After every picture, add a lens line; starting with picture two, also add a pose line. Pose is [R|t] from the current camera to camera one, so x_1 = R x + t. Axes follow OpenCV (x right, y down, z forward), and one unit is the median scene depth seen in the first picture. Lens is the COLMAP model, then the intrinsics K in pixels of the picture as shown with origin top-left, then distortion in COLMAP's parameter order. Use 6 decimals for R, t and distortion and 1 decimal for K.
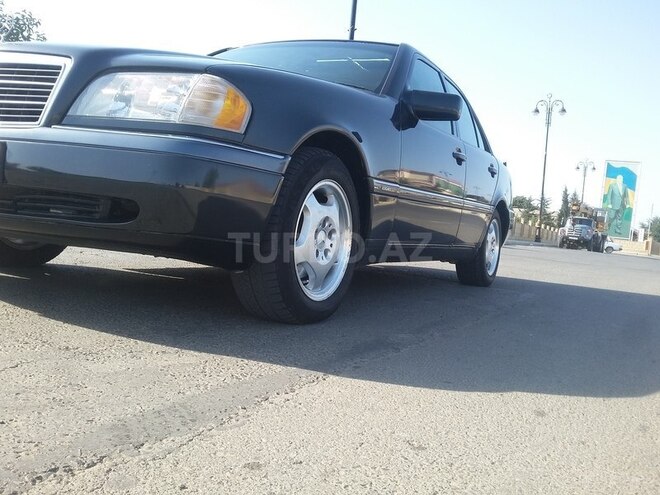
lens RADIAL K [[612.3, 0, 337.6], [0, 612.3, 248.3], [0, 0, 1]] dist [0.089376, -0.185653]
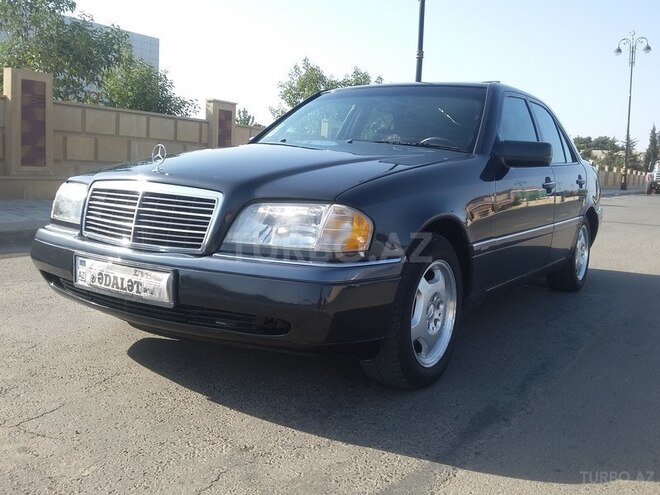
lens RADIAL K [[617.1, 0, 338.0], [0, 617.1, 243.3], [0, 0, 1]] dist [0.095014, -0.211483]
pose [[0.992287, -0.041832, -0.116688, -0.056779], [0.050038, 0.996409, 0.068306, -0.220058], [0.113412, -0.073618, 0.990817, -0.136500]]
